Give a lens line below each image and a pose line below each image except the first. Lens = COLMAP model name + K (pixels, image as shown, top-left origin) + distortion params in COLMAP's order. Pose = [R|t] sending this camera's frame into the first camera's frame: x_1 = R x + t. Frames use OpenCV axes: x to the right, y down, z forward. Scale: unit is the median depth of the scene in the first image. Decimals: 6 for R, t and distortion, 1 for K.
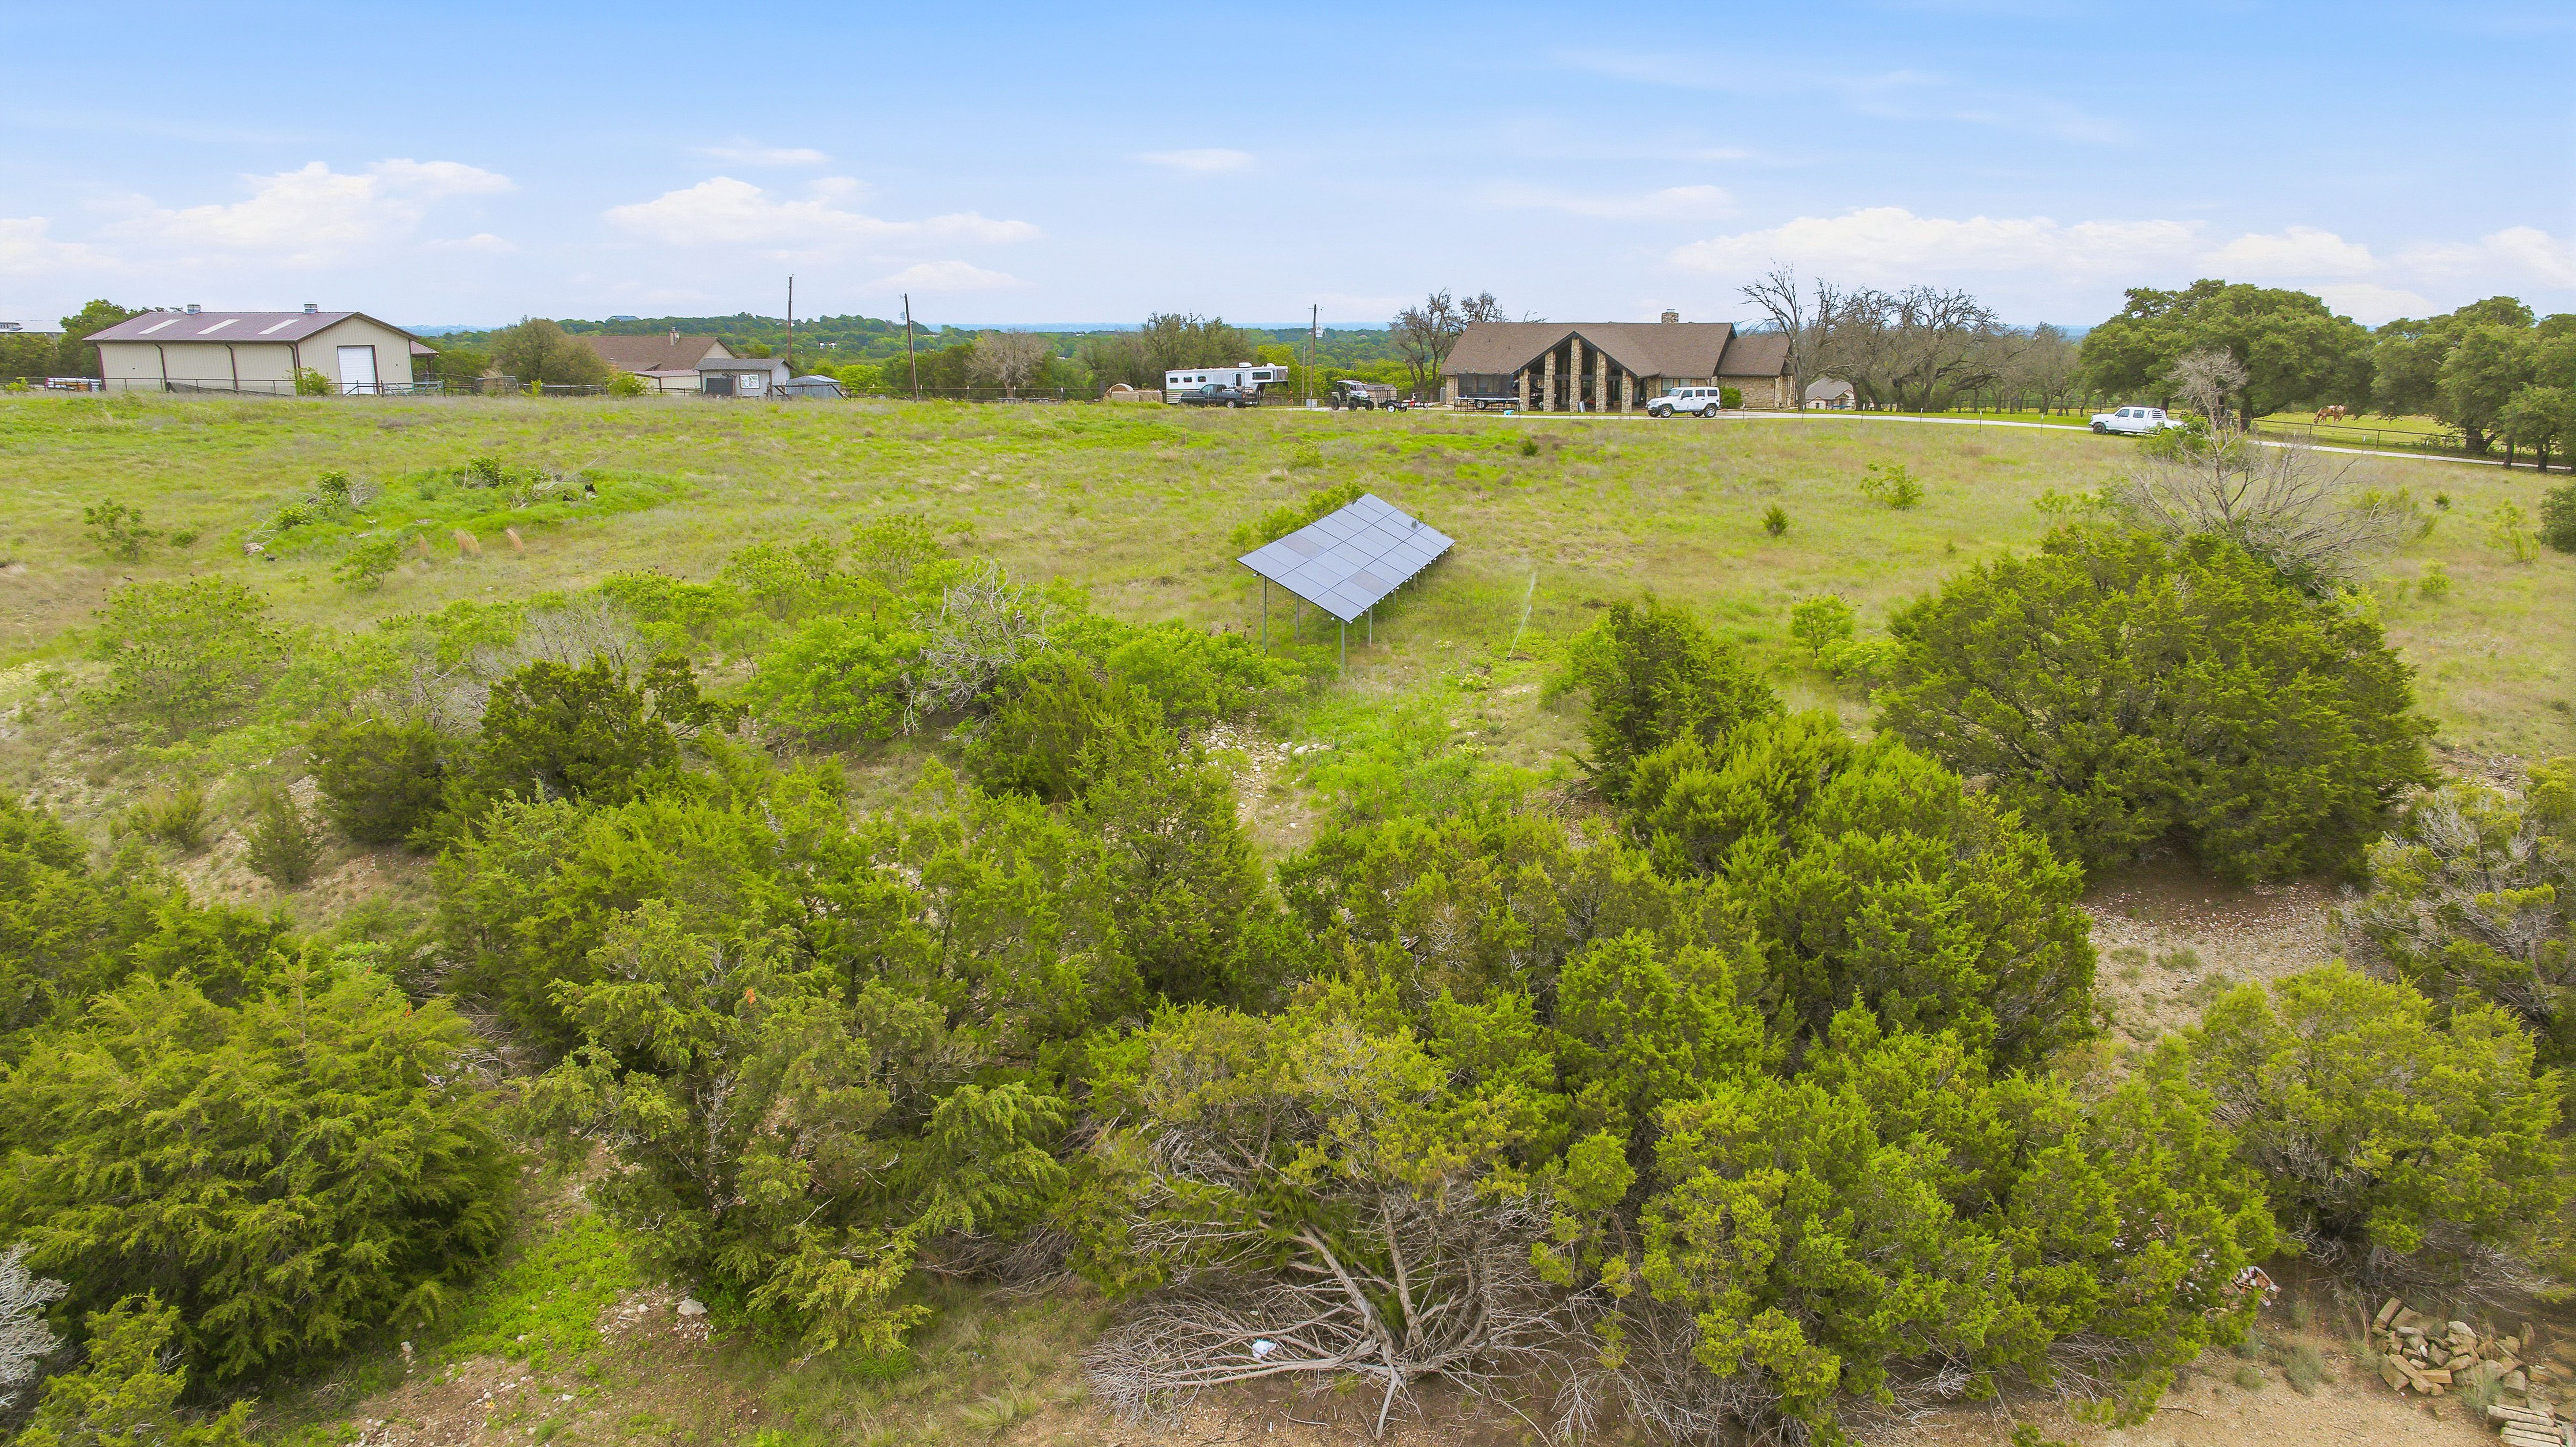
lens RADIAL K [[1812.7, 0, 1296.2], [0, 1812.7, 720.9], [0, 0, 1]] dist [-0.023283, 0.000661]
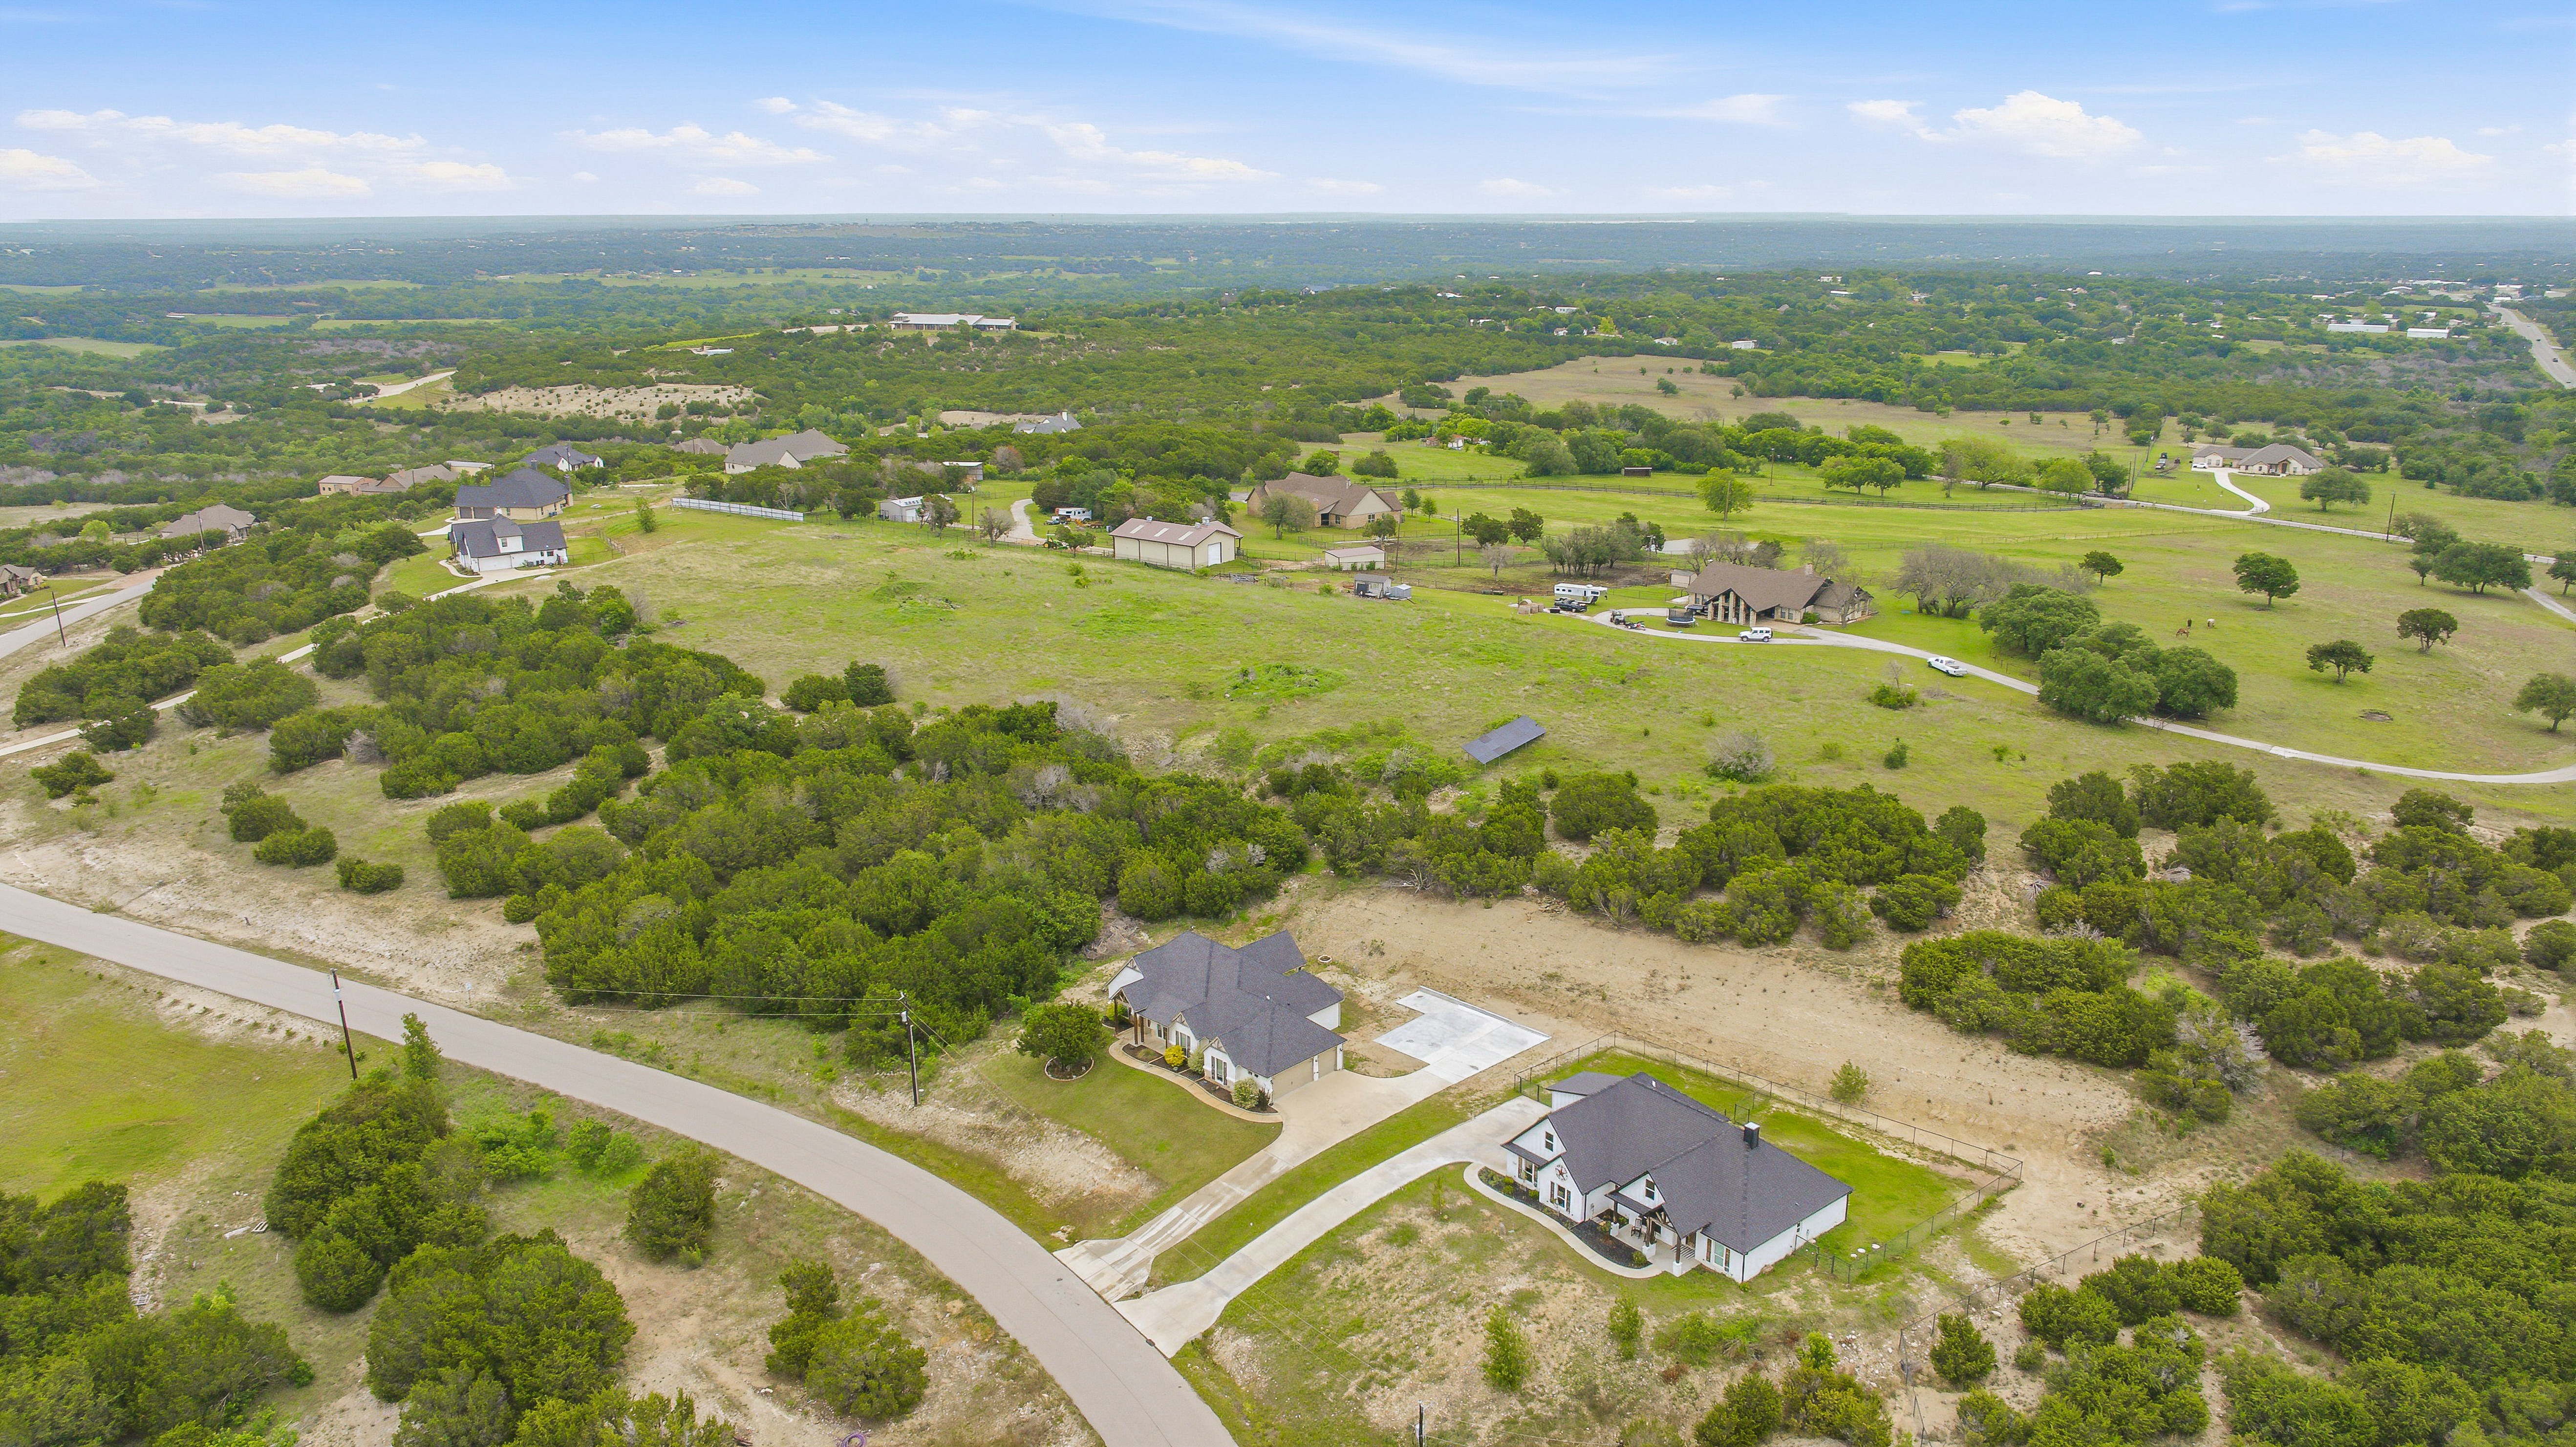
lens RADIAL K [[1812.7, 0, 1296.2], [0, 1812.7, 720.9], [0, 0, 1]] dist [-0.023283, 0.000661]
pose [[0.937513, 0.099911, -0.333298, 1.318210], [-0.080772, 0.994213, 0.070831, -0.539684], [0.338446, -0.039484, 0.940157, -4.083238]]
